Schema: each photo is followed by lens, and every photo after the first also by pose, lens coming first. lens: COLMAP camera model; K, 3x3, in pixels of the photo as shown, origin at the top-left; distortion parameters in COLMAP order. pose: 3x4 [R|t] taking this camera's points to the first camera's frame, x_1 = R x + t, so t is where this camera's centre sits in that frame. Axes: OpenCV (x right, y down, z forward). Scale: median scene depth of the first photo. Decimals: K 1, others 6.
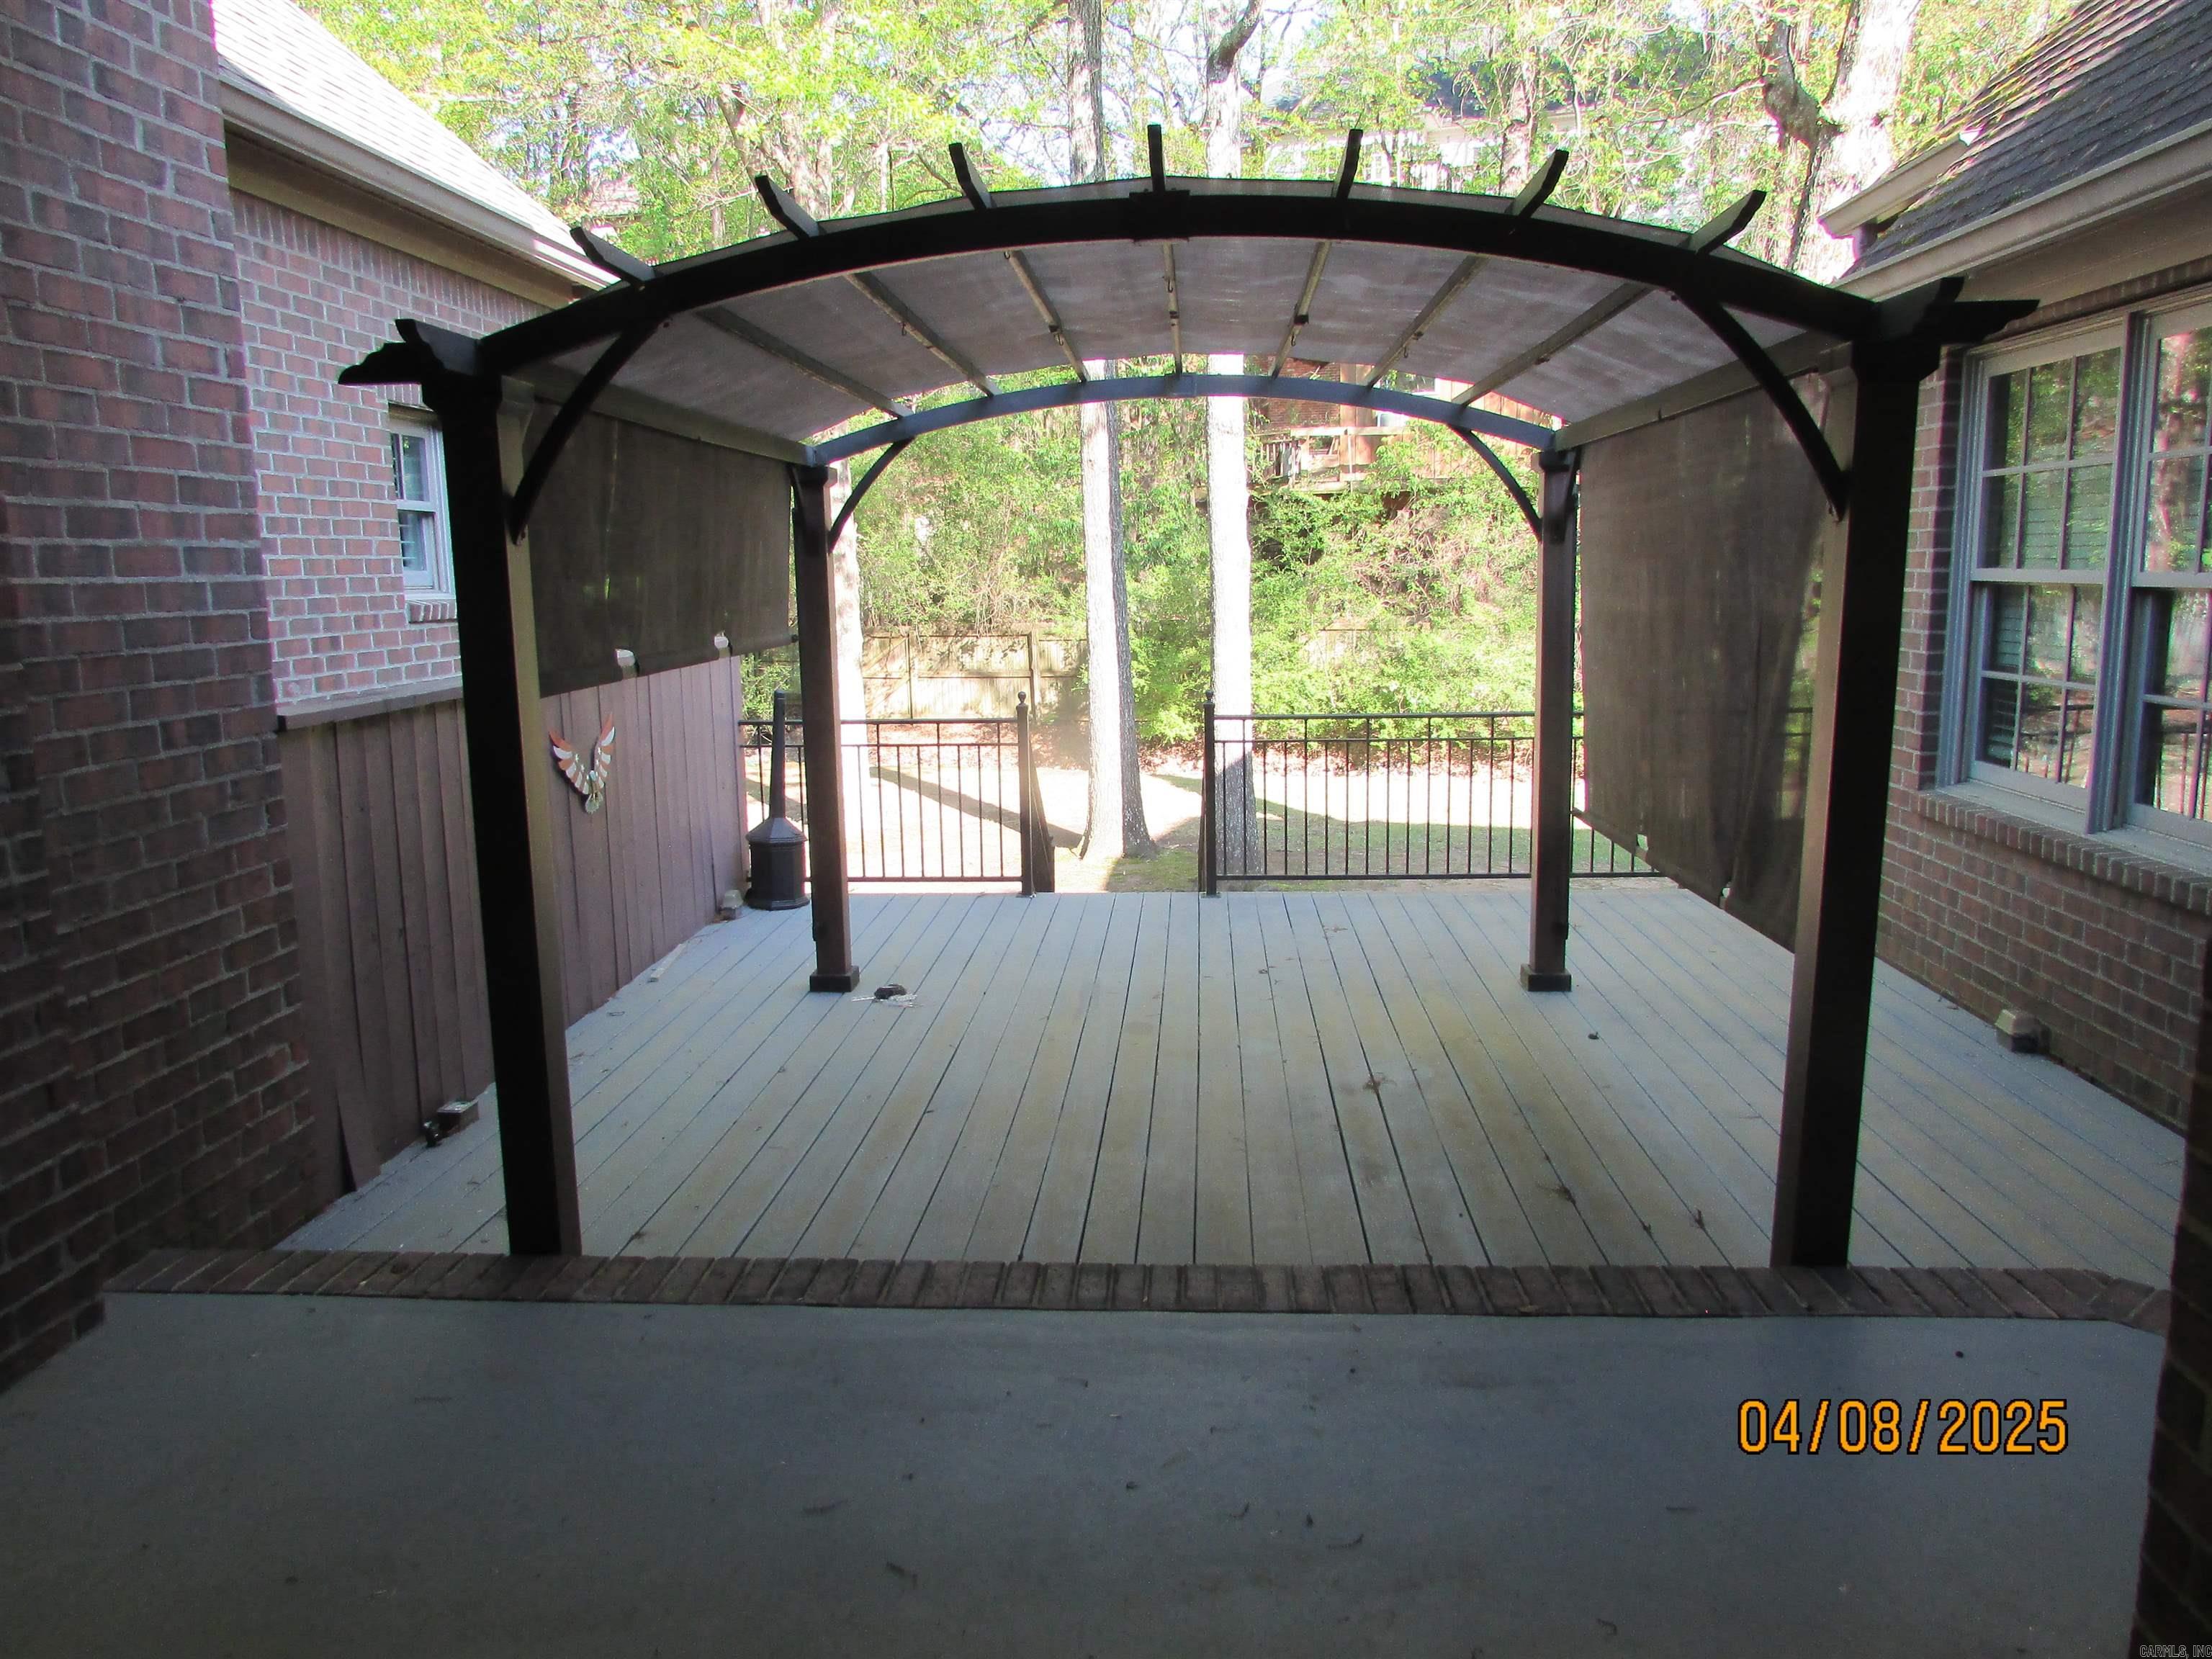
lens RADIAL K [[1565.7, 0, 1105.0], [0, 1565.7, 826.7], [0, 0, 1]] dist [-0.037795, 0.012387]
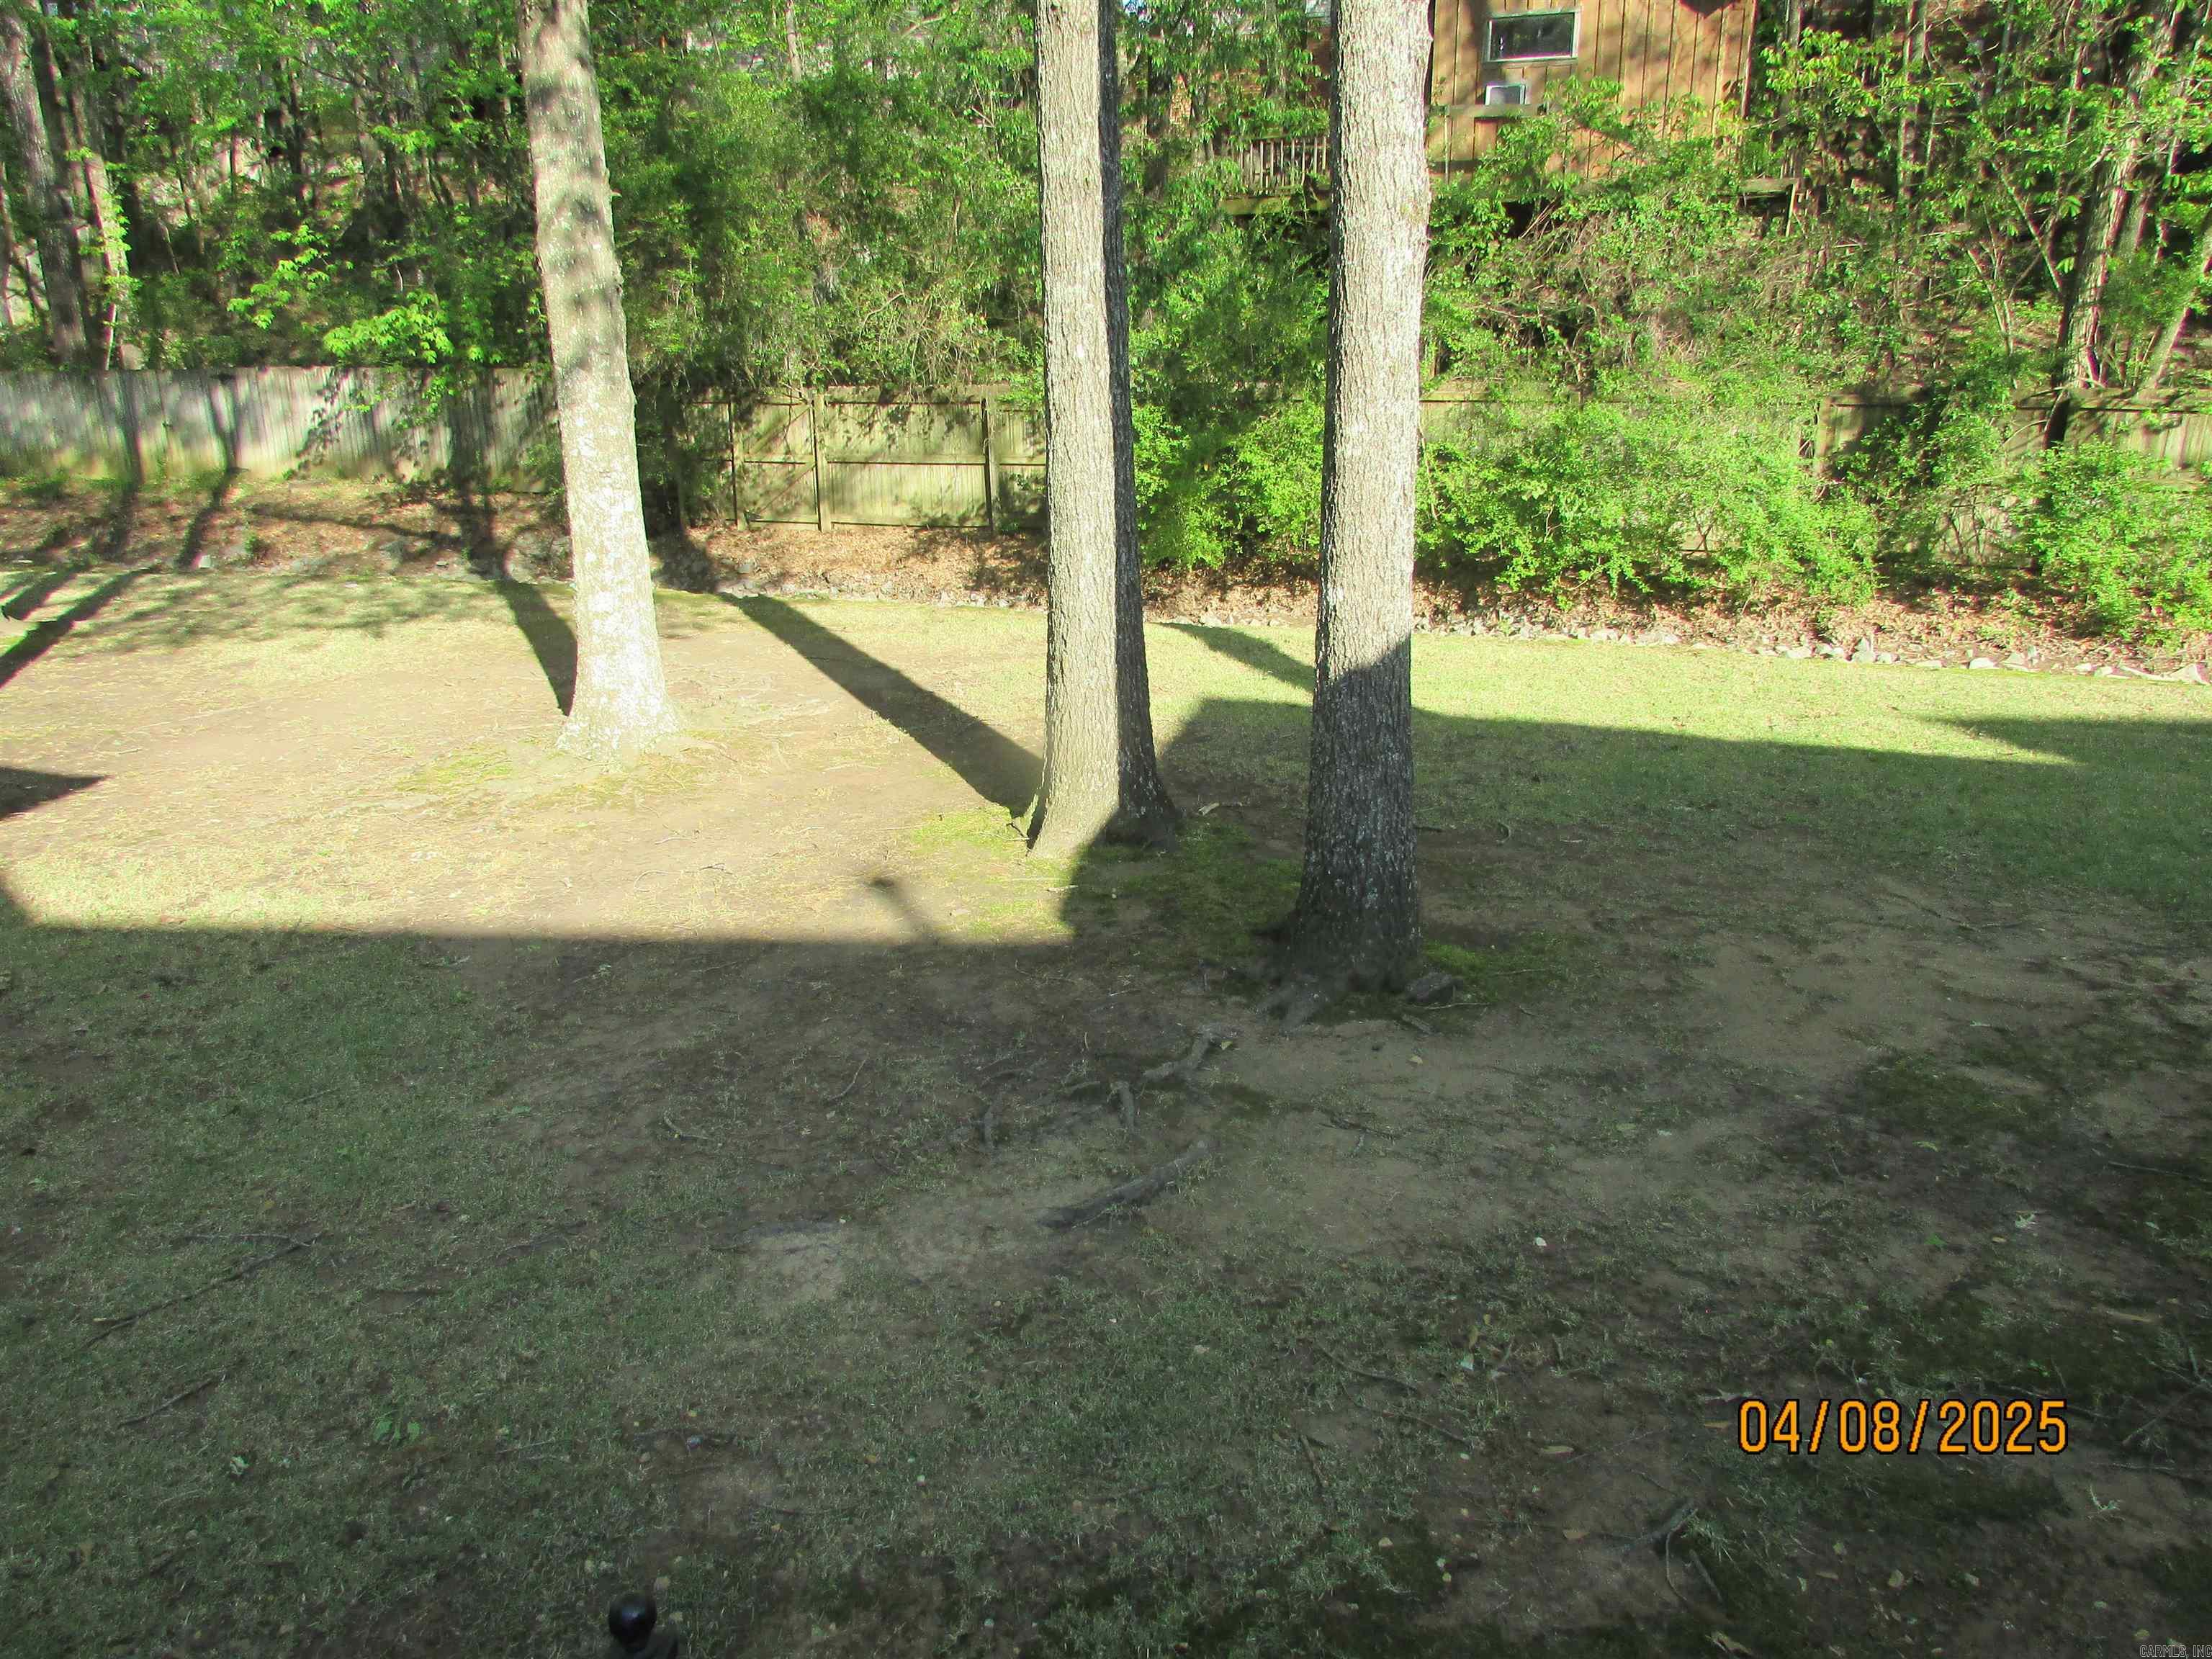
lens RADIAL K [[1565.7, 0, 1106.7], [0, 1565.7, 831.6], [0, 0, 1]] dist [-0.037795, 0.012387]
pose [[0.999894, 0.013110, 0.006295, 0.004147], [-0.013852, 0.990379, 0.137685, -0.036158], [-0.004429, -0.137758, 0.990456, 0.341370]]
